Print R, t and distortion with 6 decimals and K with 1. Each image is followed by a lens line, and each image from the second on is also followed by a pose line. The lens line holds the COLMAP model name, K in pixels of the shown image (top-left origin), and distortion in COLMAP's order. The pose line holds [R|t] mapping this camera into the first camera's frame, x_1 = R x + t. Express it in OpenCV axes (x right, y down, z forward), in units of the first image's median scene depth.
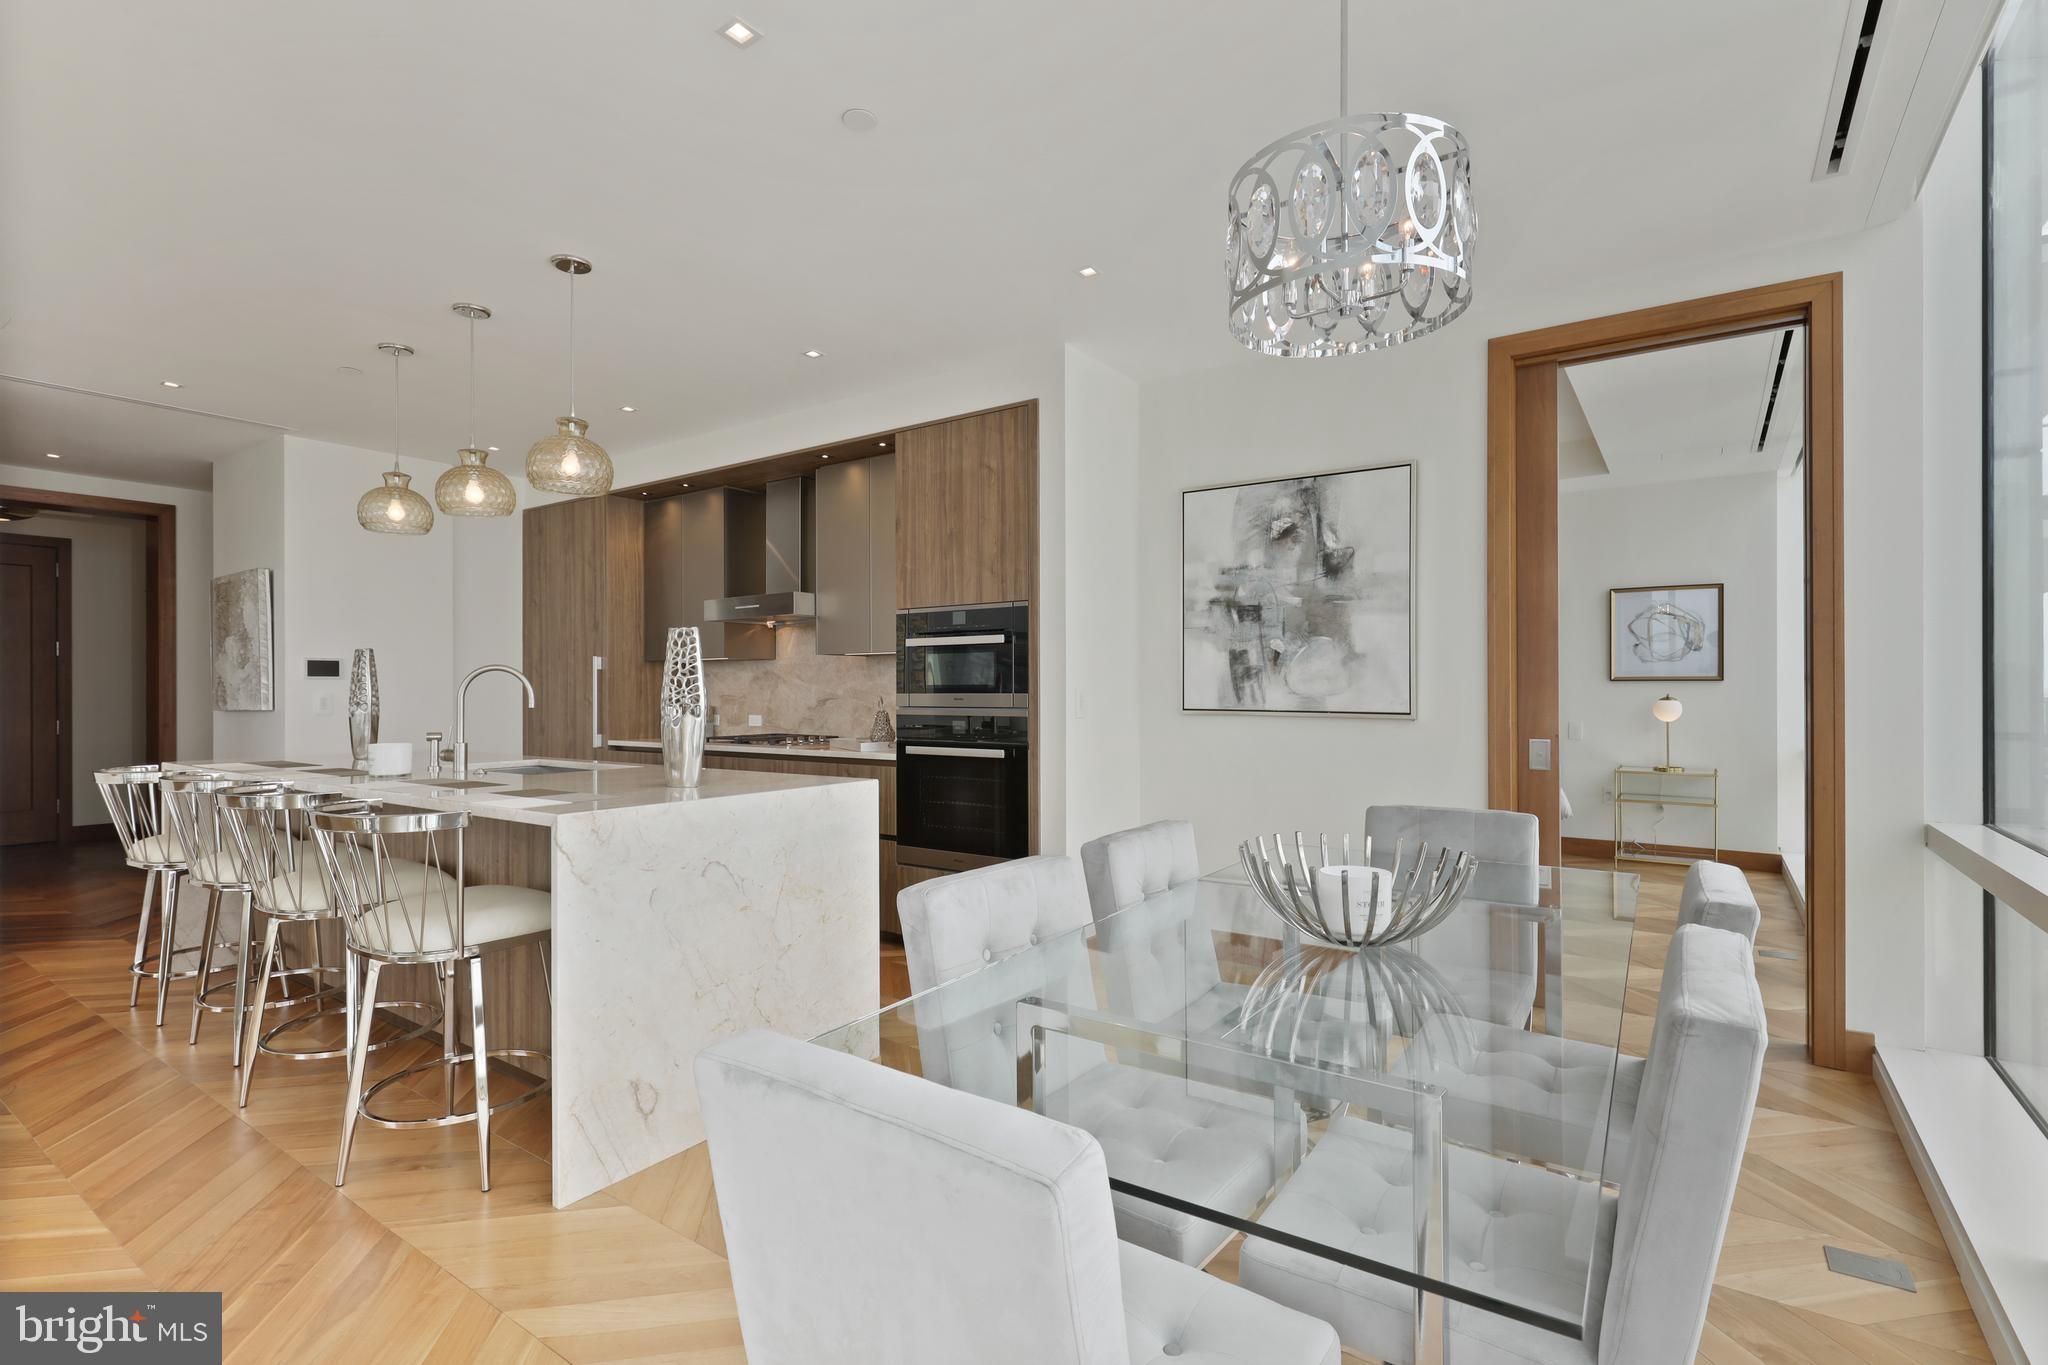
lens RADIAL K [[953.1, 0, 1030.2], [0, 953.1, 687.5], [0, 0, 1]] dist [0.002720, 0.000714]
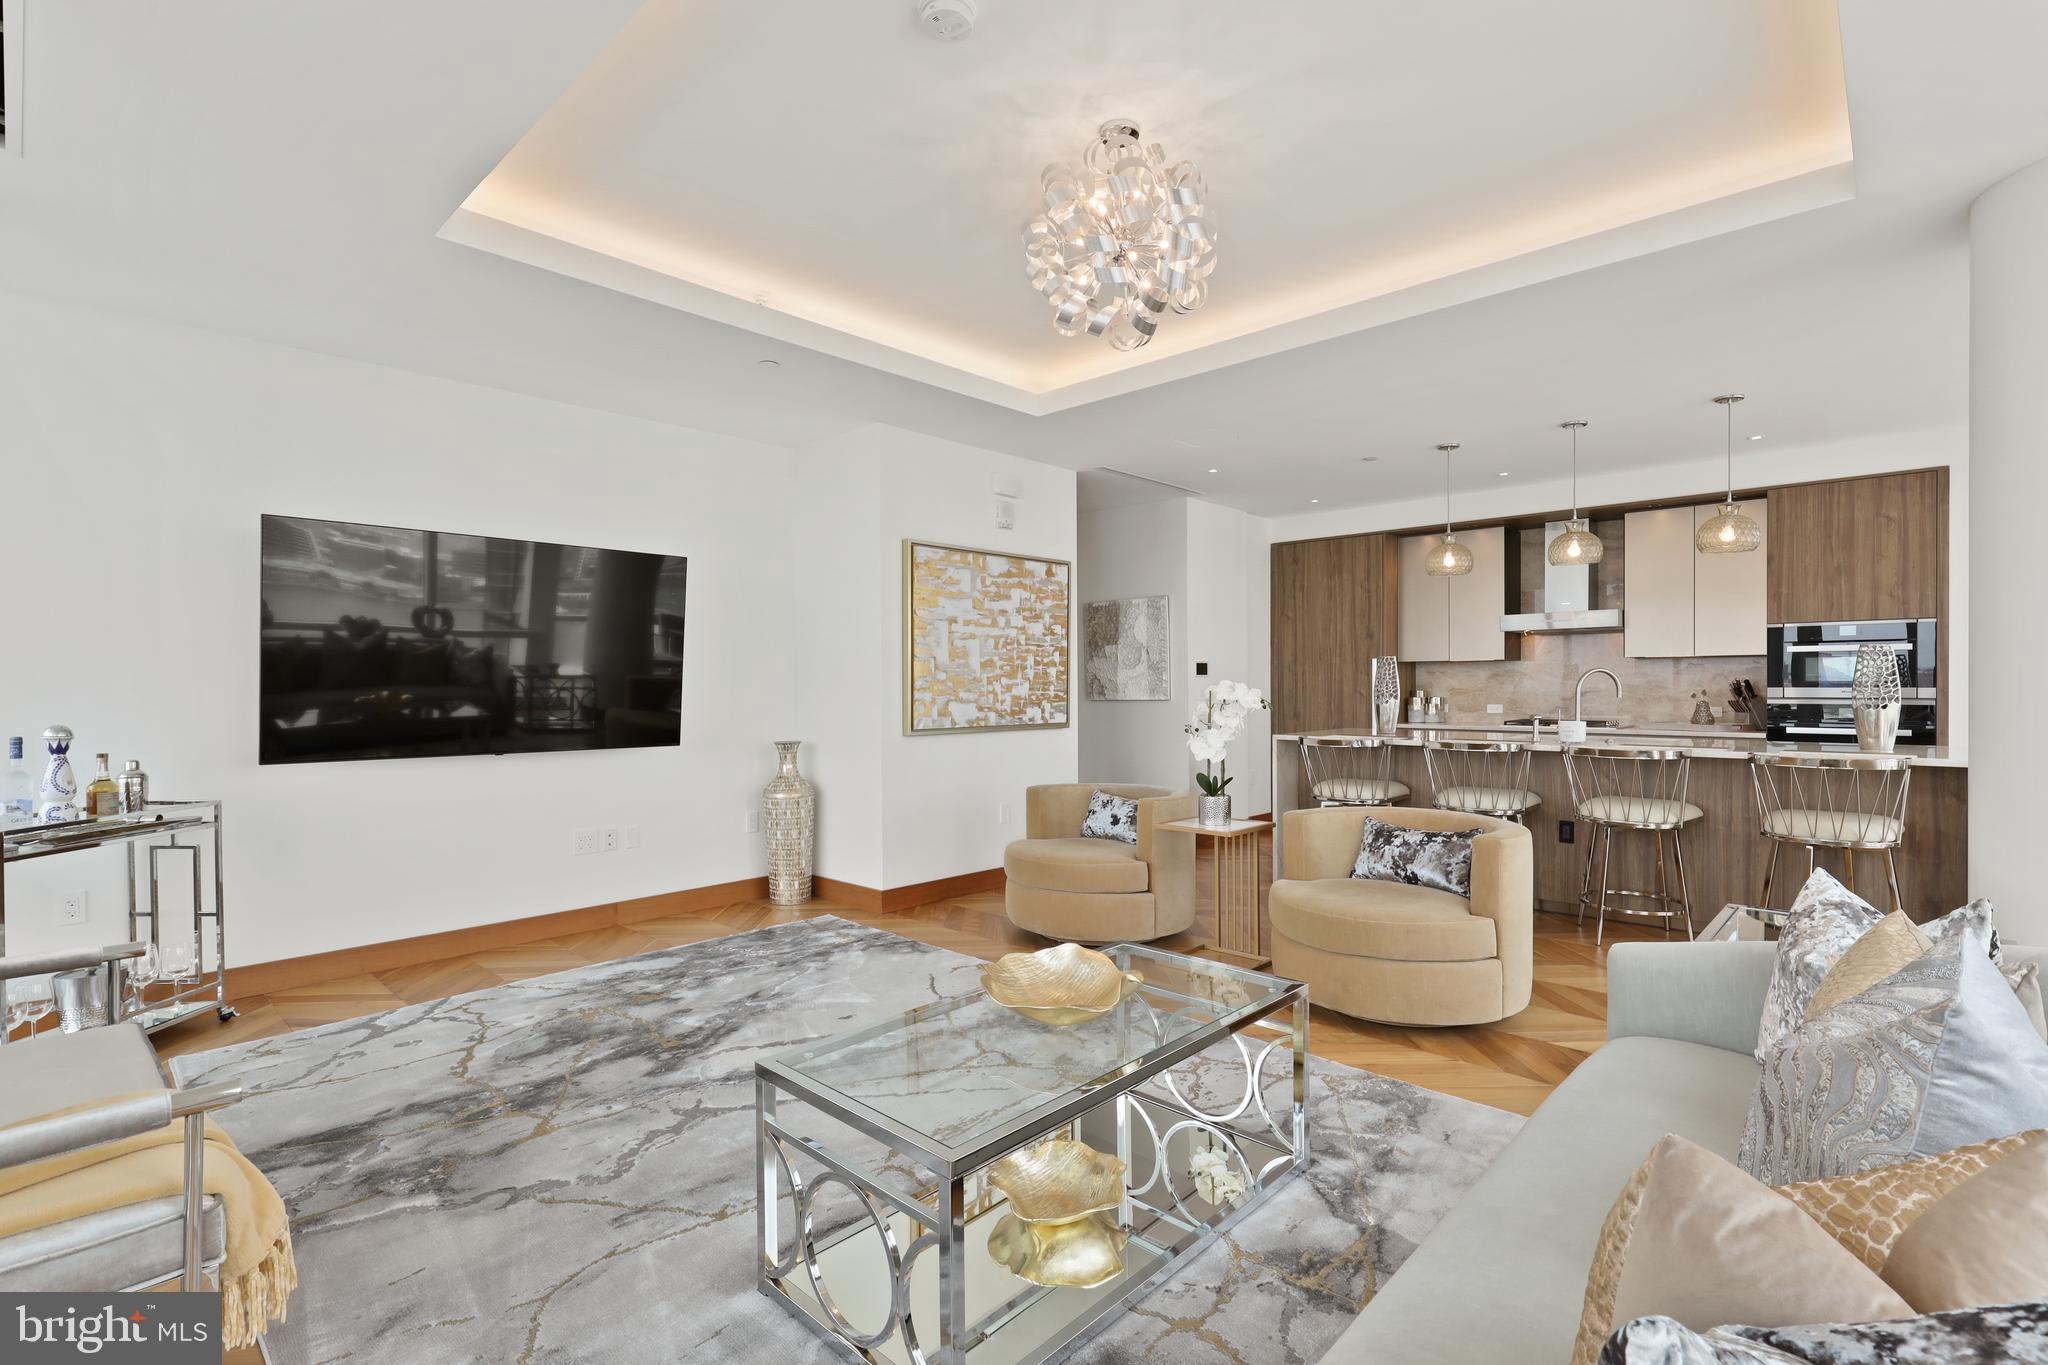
lens RADIAL K [[945.1, 0, 1030.6], [0, 945.1, 680.2], [0, 0, 1]] dist [-0.001426, -0.000683]
pose [[0.990300, -0.001338, -0.138936, -1.031804], [0.001317, 0.999999, -0.000239, -0.005309], [0.138936, 0.000054, 0.990301, -0.459963]]
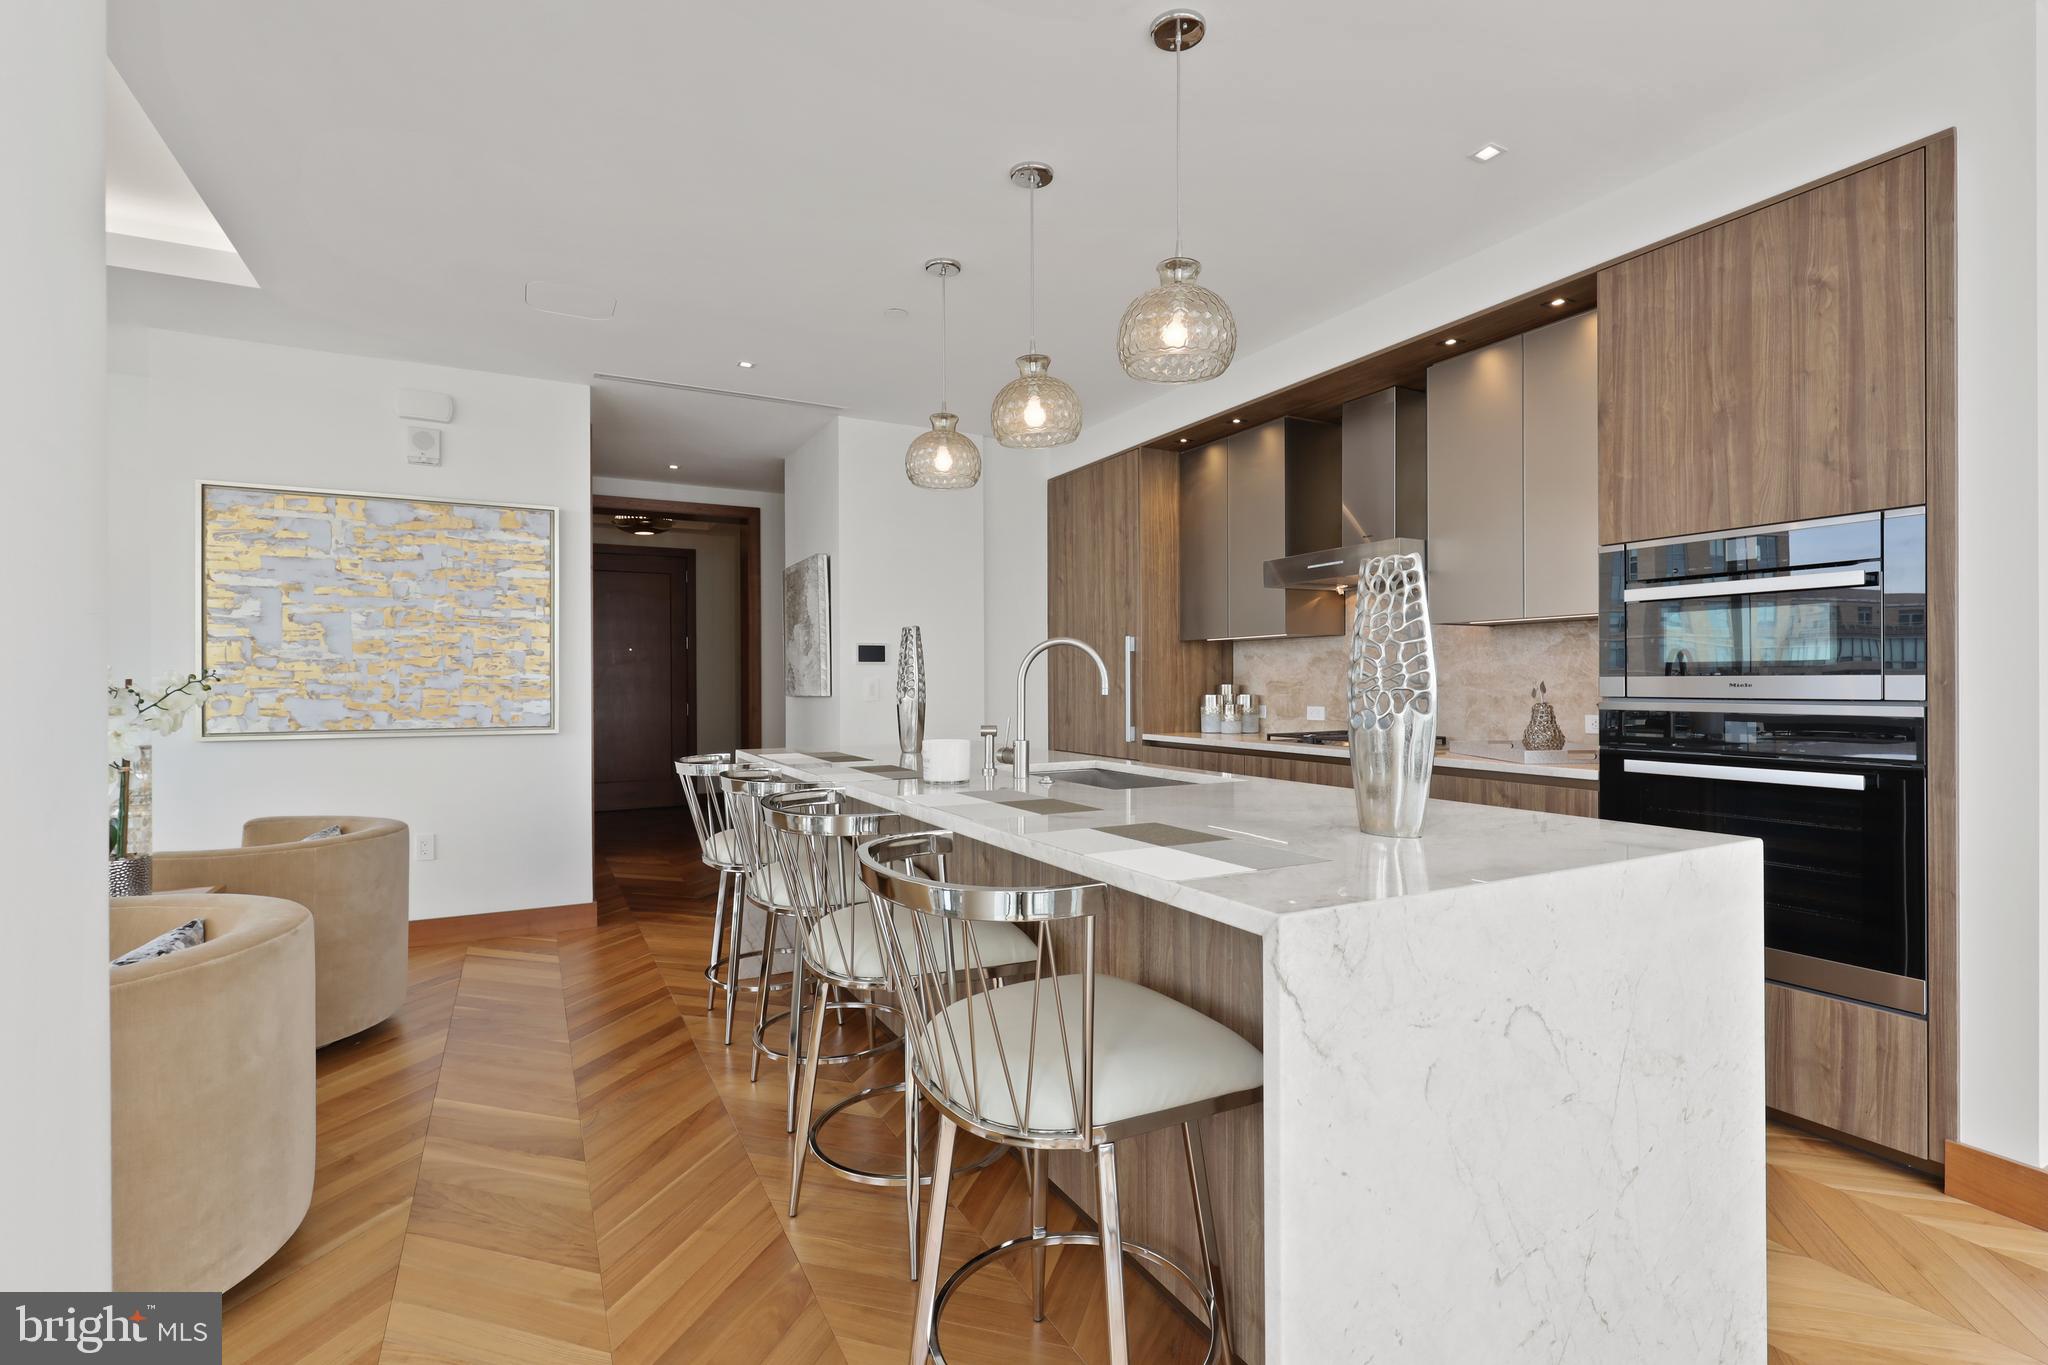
lens RADIAL K [[945.1, 0, 1030.6], [0, 945.1, 680.2], [0, 0, 1]] dist [-0.001426, -0.000683]
pose [[0.892863, -0.001033, -0.450327, -0.209341], [0.002195, 0.999995, 0.002058, 0.007059], [0.450323, -0.002826, 0.892861, 0.275266]]
